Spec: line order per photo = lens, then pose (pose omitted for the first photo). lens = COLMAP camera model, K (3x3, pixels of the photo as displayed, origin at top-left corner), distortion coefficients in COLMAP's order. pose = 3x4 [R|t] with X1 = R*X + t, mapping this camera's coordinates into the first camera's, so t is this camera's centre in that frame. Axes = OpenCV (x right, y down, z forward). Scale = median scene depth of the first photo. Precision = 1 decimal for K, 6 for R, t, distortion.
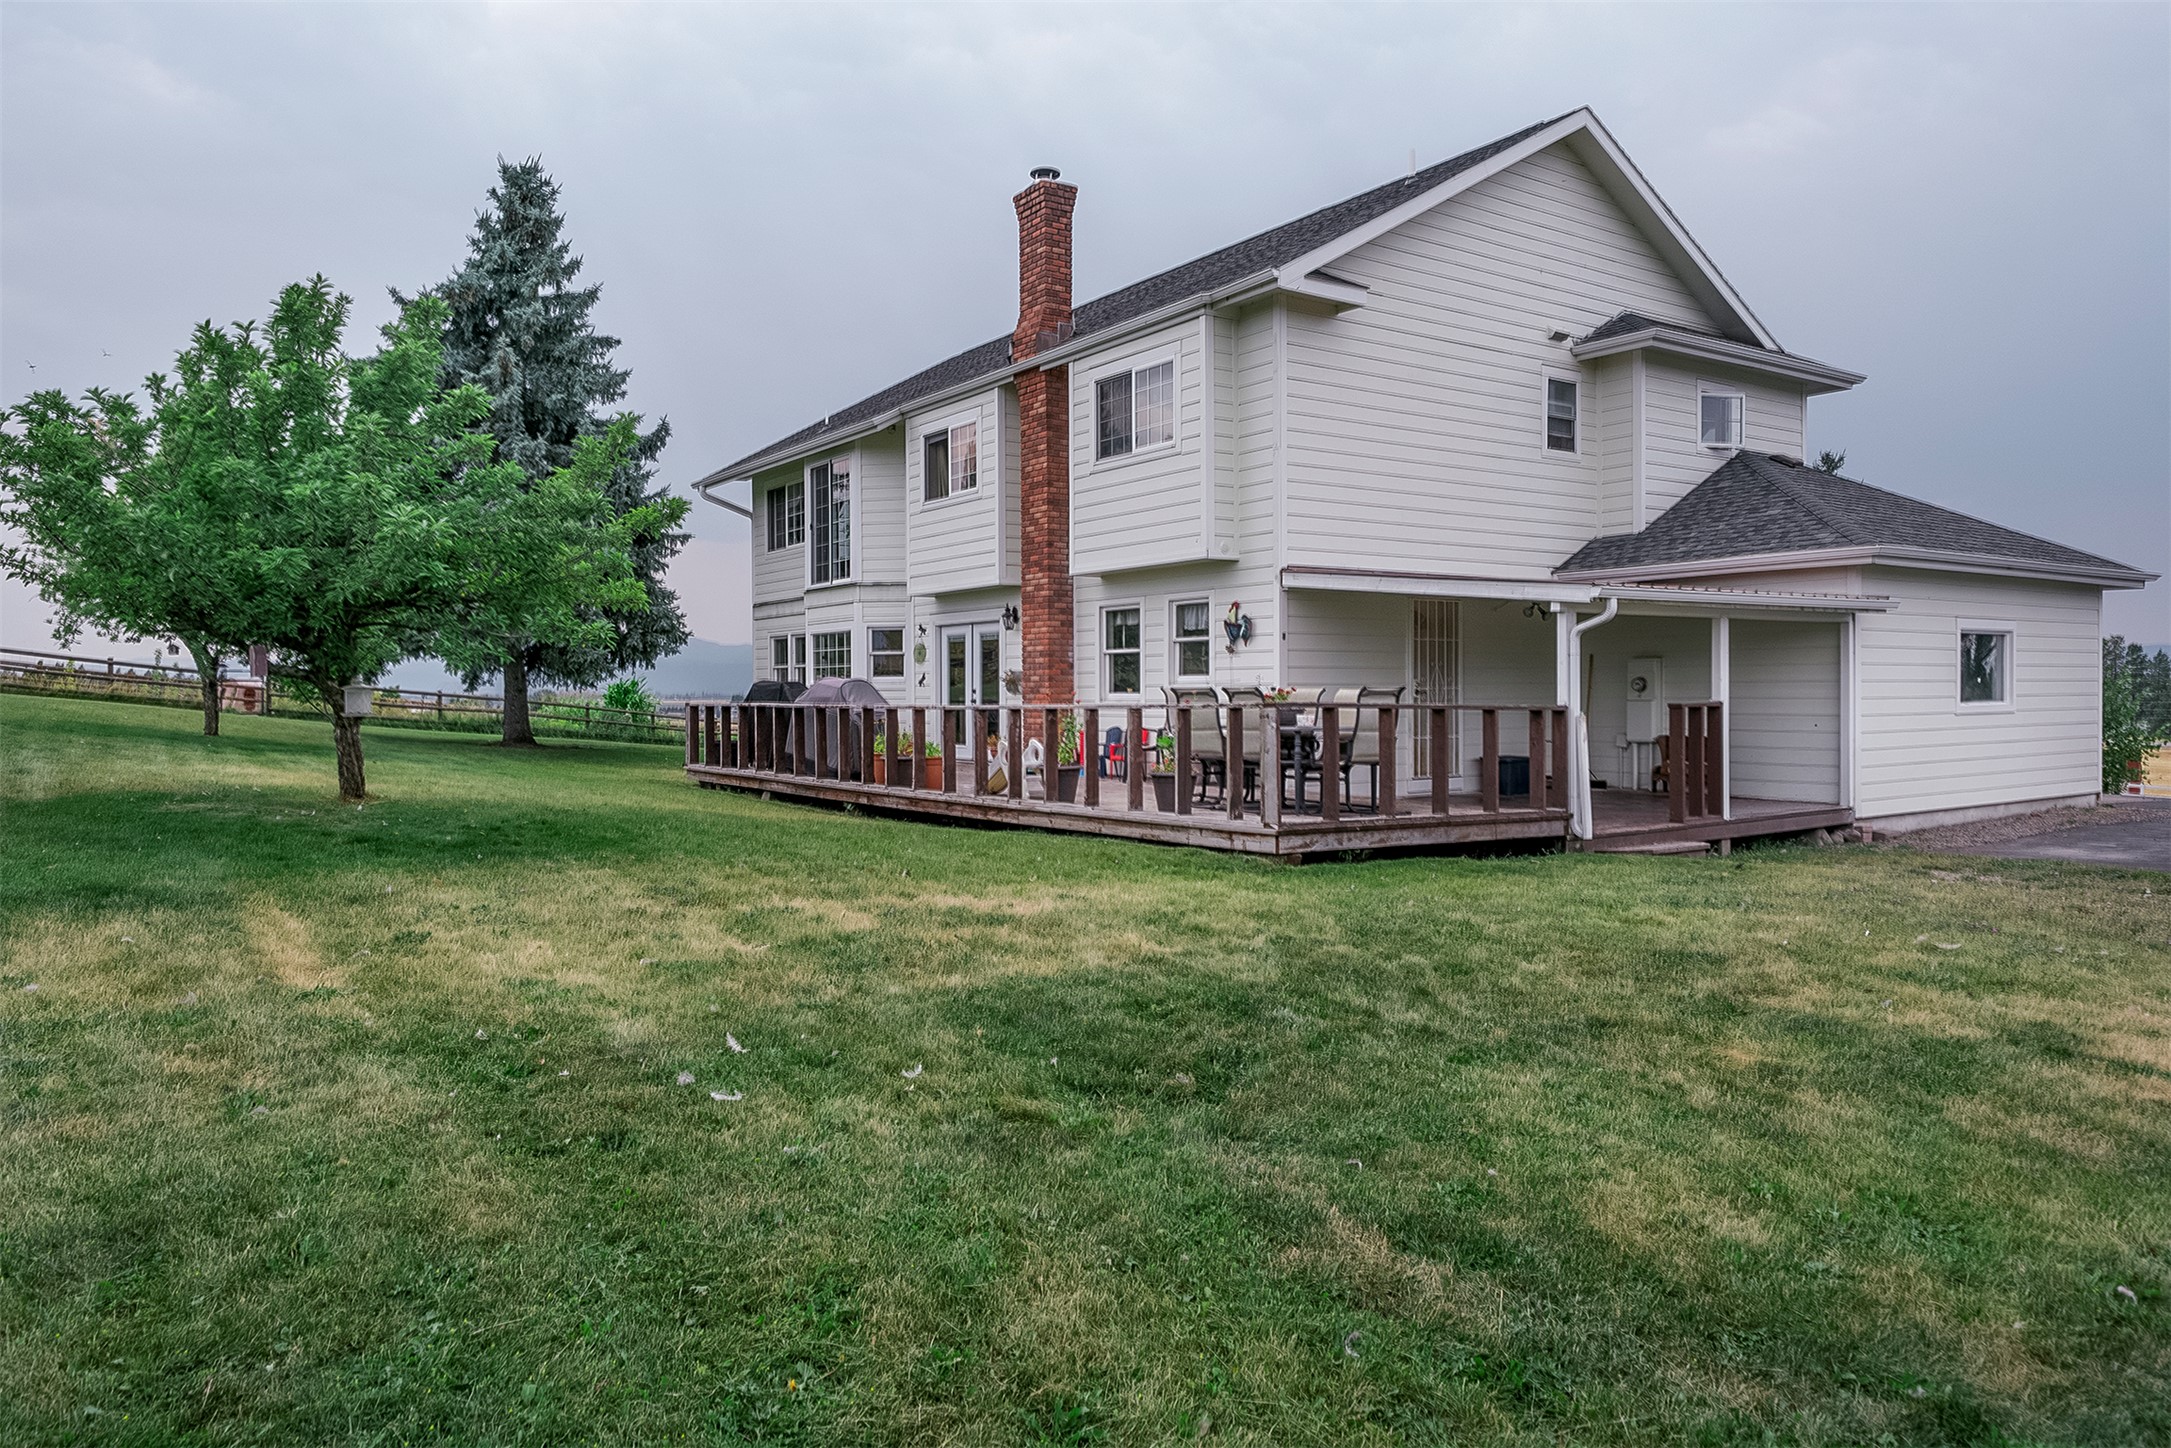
lens RADIAL K [[1413.7, 0, 1079.8], [0, 1413.7, 720.1], [0, 0, 1]] dist [-0.009278, -0.001102]
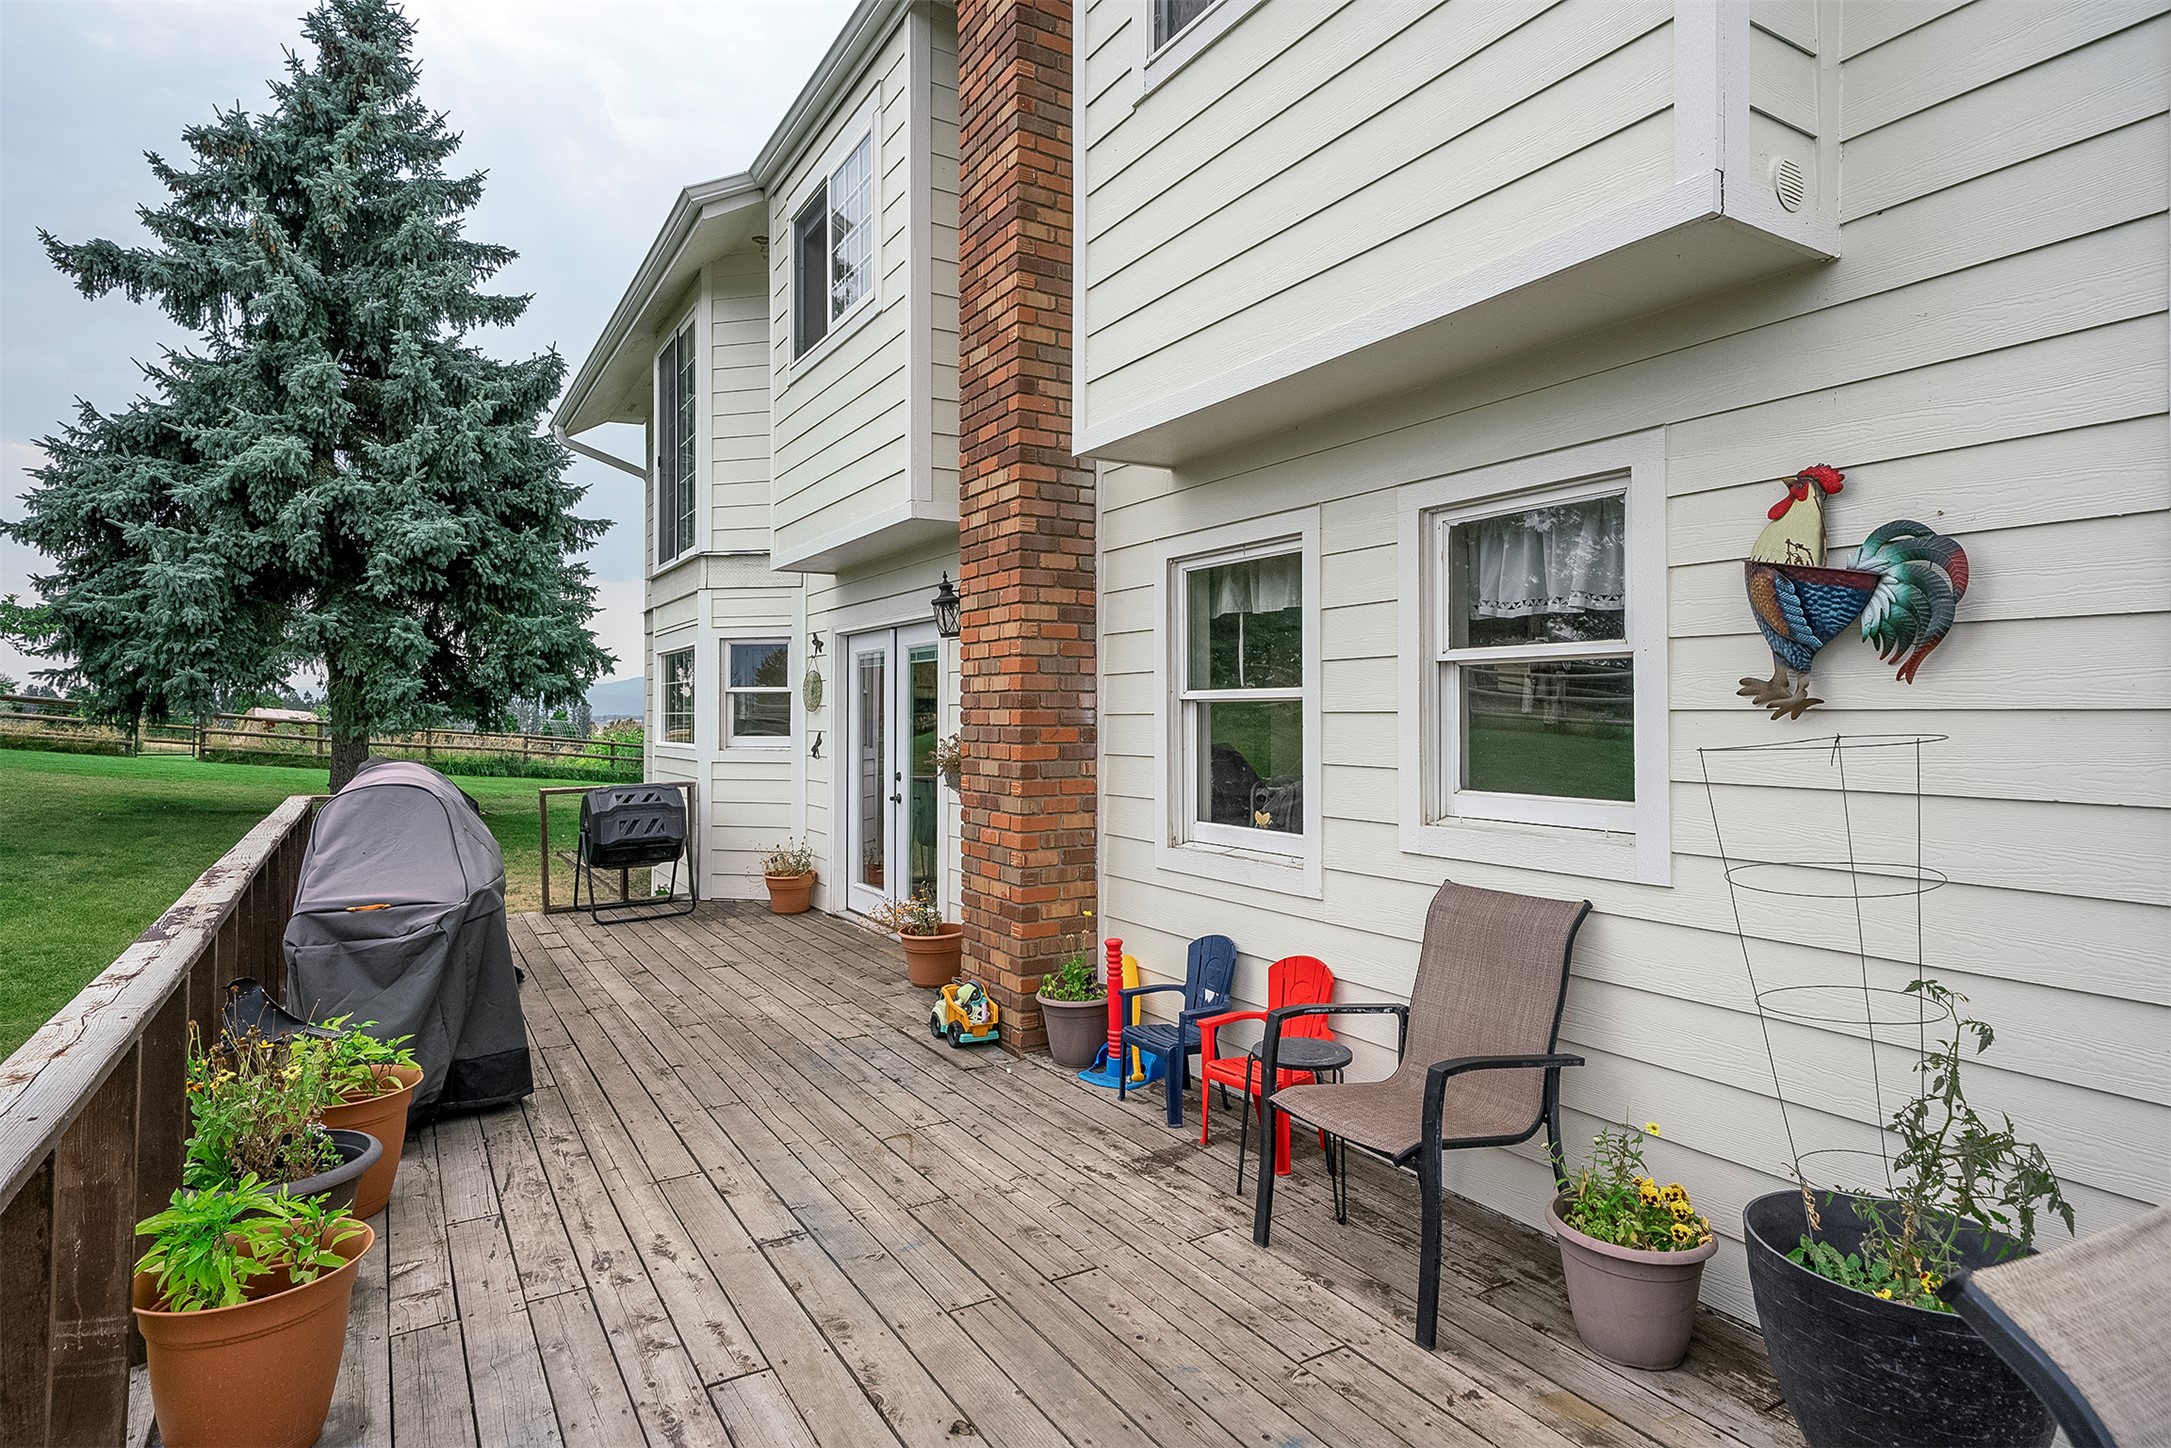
lens RADIAL K [[1207.3, 0, 1090.9], [0, 1207.3, 716.4], [0, 0, 1]] dist [0.006038, 0.001256]
pose [[0.997771, 0.004463, -0.066579, 0.014454], [-0.005762, 0.999796, -0.019336, -0.036858], [0.066479, 0.019677, 0.997594, 0.695621]]
